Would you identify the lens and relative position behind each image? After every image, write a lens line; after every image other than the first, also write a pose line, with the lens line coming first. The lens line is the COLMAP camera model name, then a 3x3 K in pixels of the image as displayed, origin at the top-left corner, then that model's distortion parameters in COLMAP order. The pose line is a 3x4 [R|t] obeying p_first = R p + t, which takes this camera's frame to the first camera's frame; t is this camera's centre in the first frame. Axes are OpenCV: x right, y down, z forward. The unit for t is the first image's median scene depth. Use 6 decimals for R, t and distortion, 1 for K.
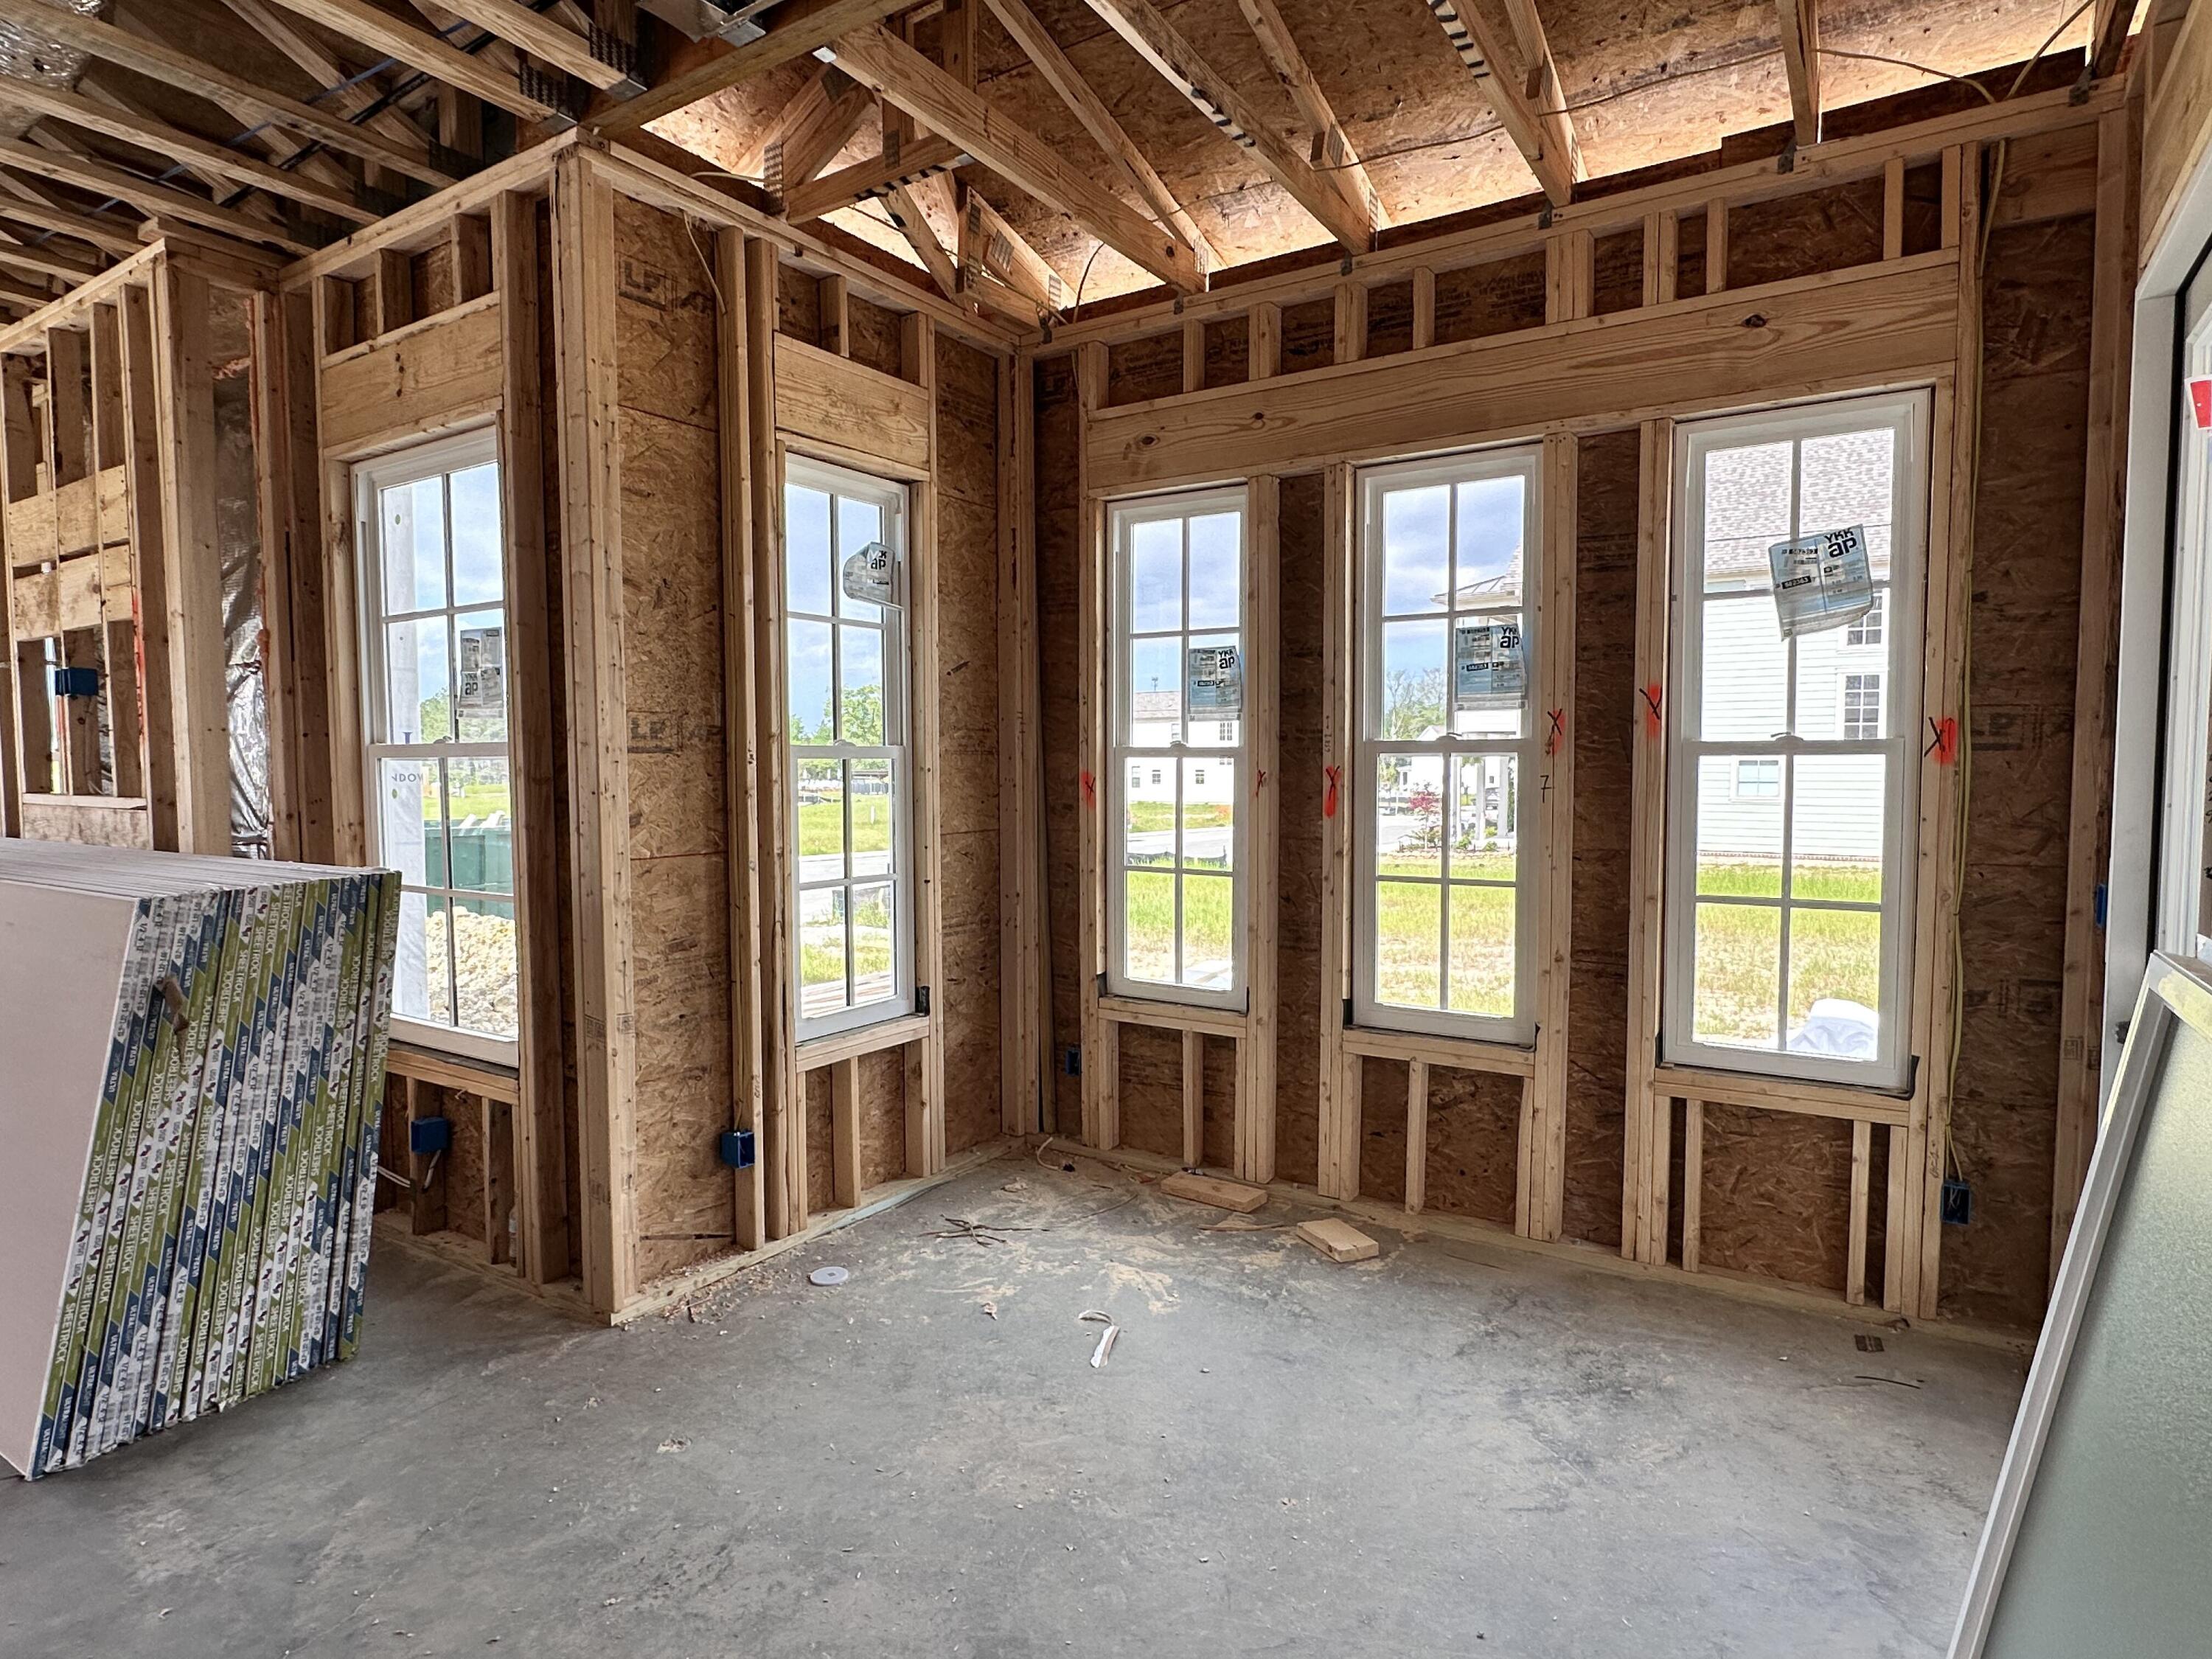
lens RADIAL K [[1225.0, 0, 1104.6], [0, 1225.0, 828.6], [0, 0, 1]] dist [-0.003840, -0.000646]
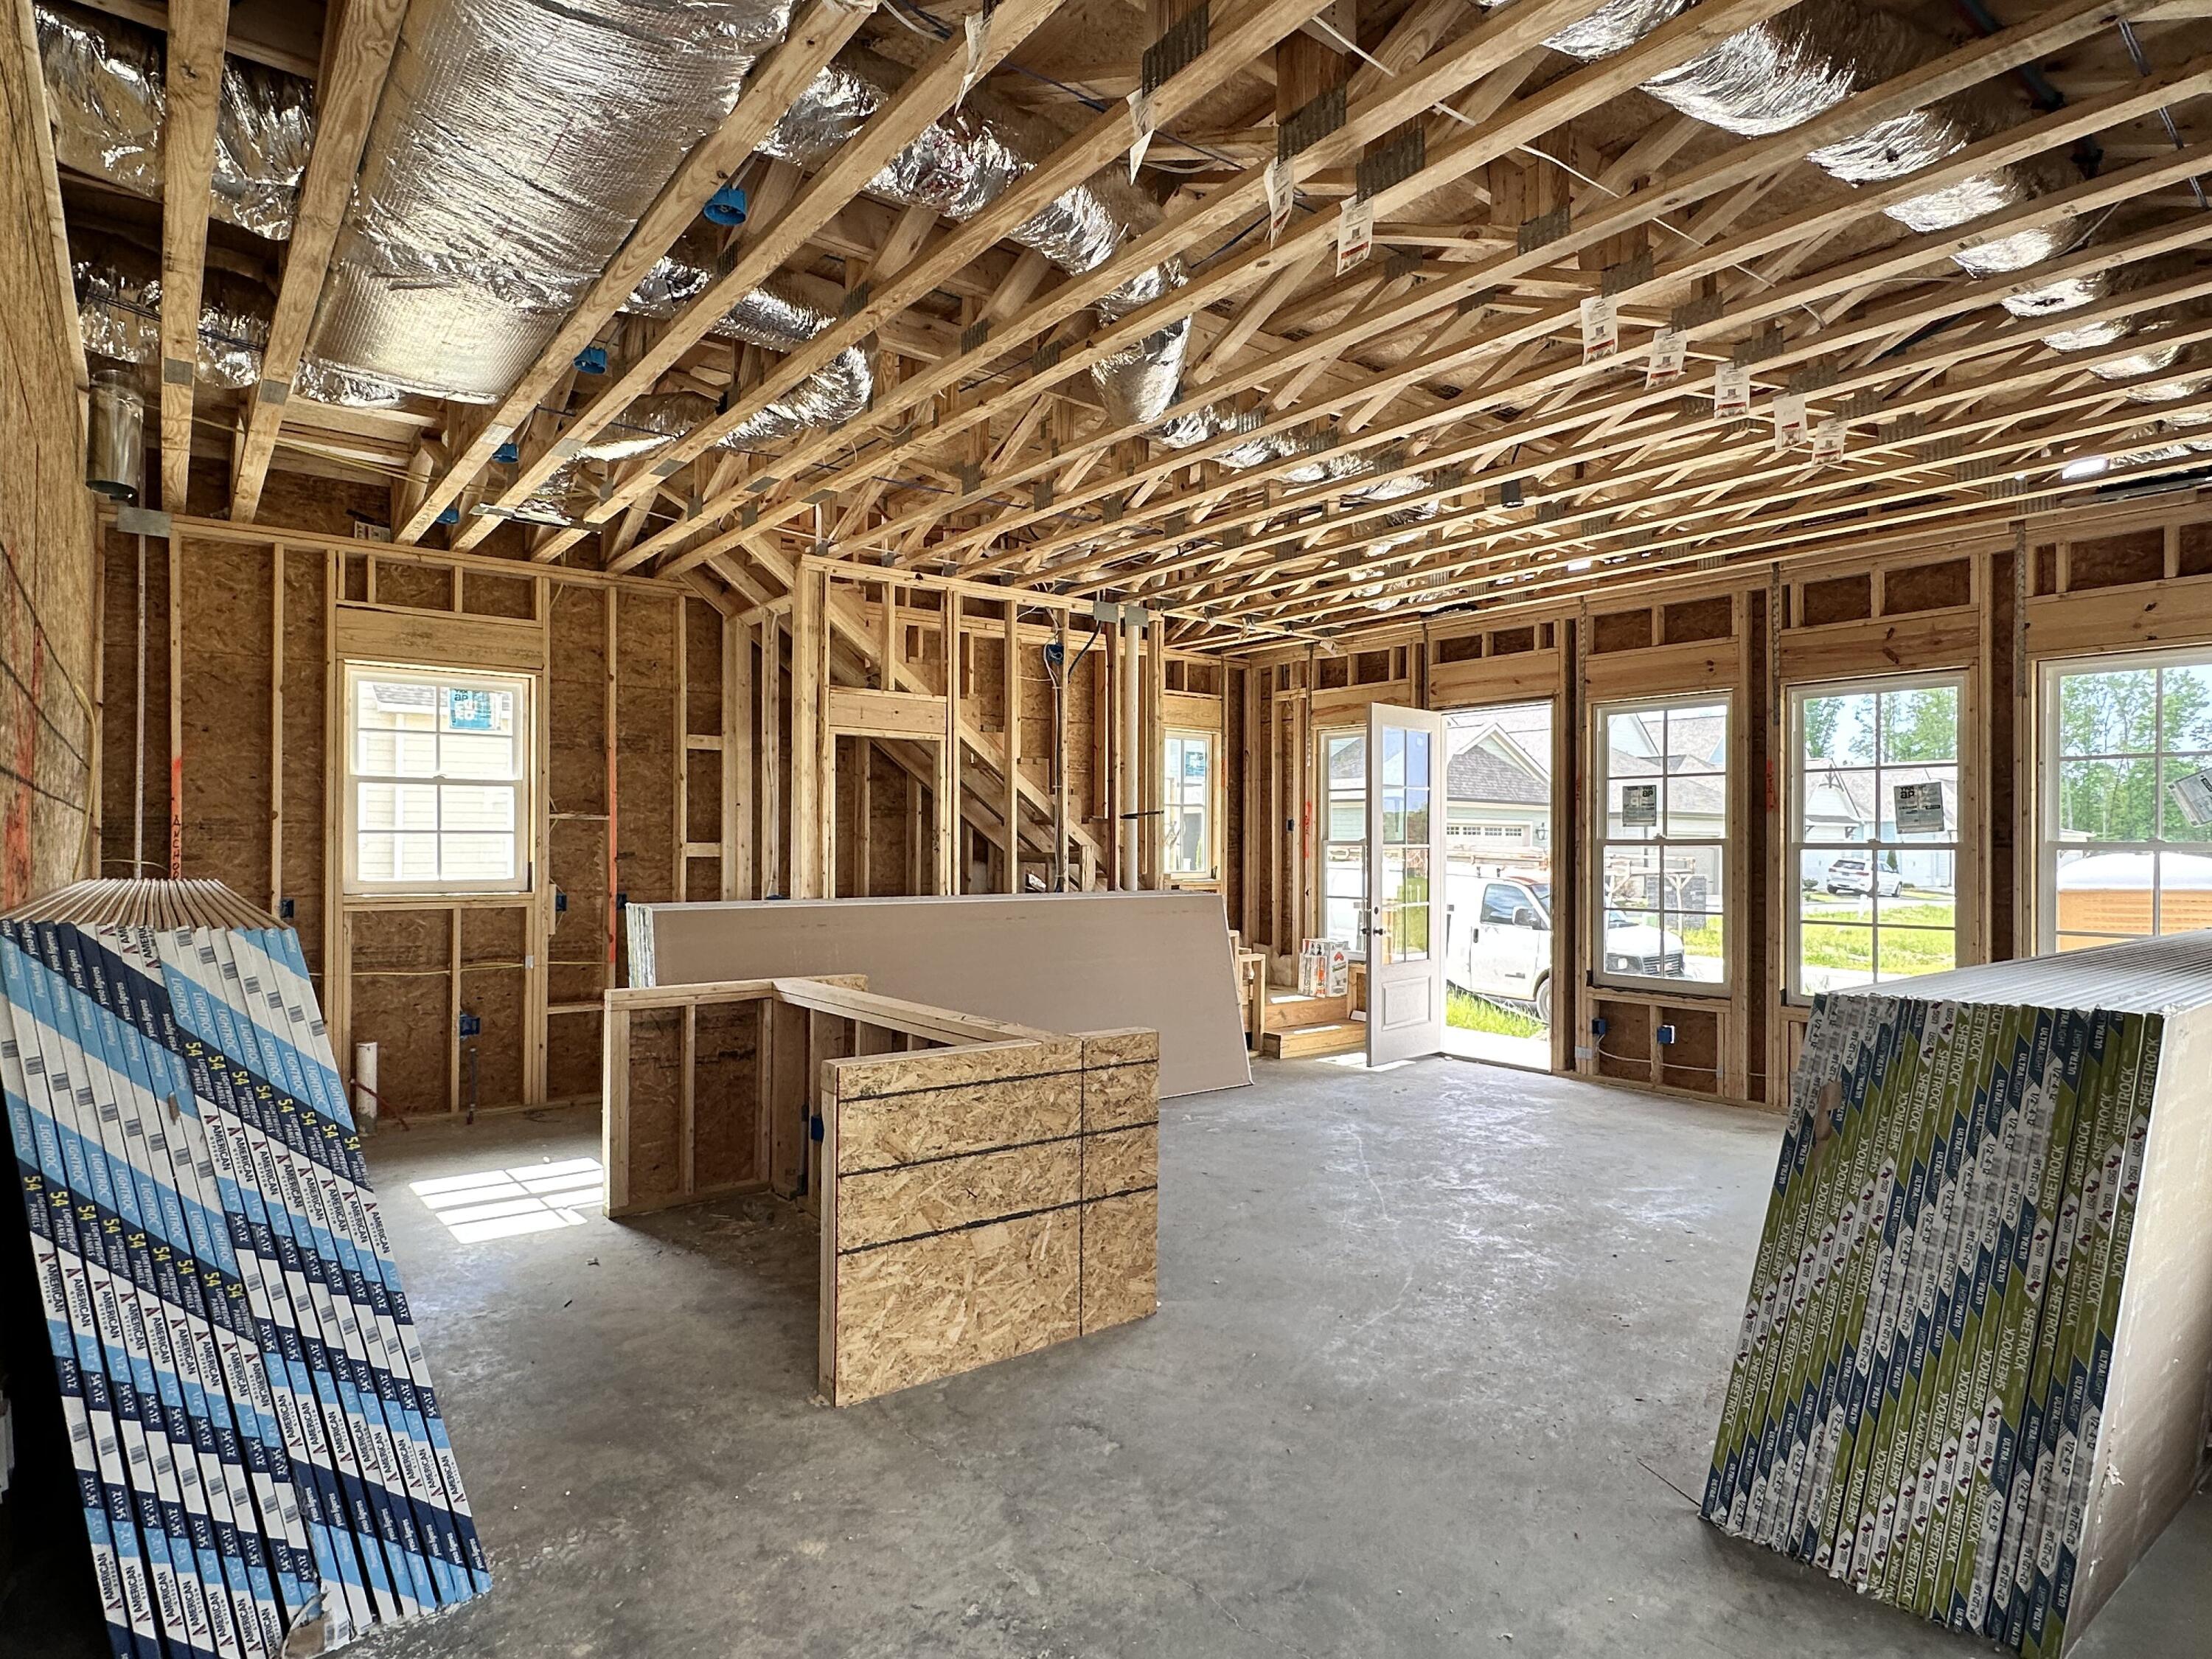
lens RADIAL K [[1225.0, 0, 1103.9], [0, 1225.0, 836.0], [0, 0, 1]] dist [-0.003840, -0.000646]
pose [[-0.330519, -0.007039, -0.943773, 0.277541], [-0.058806, 0.998183, 0.013150, -0.041483], [0.941965, 0.059846, -0.330332, 0.733474]]
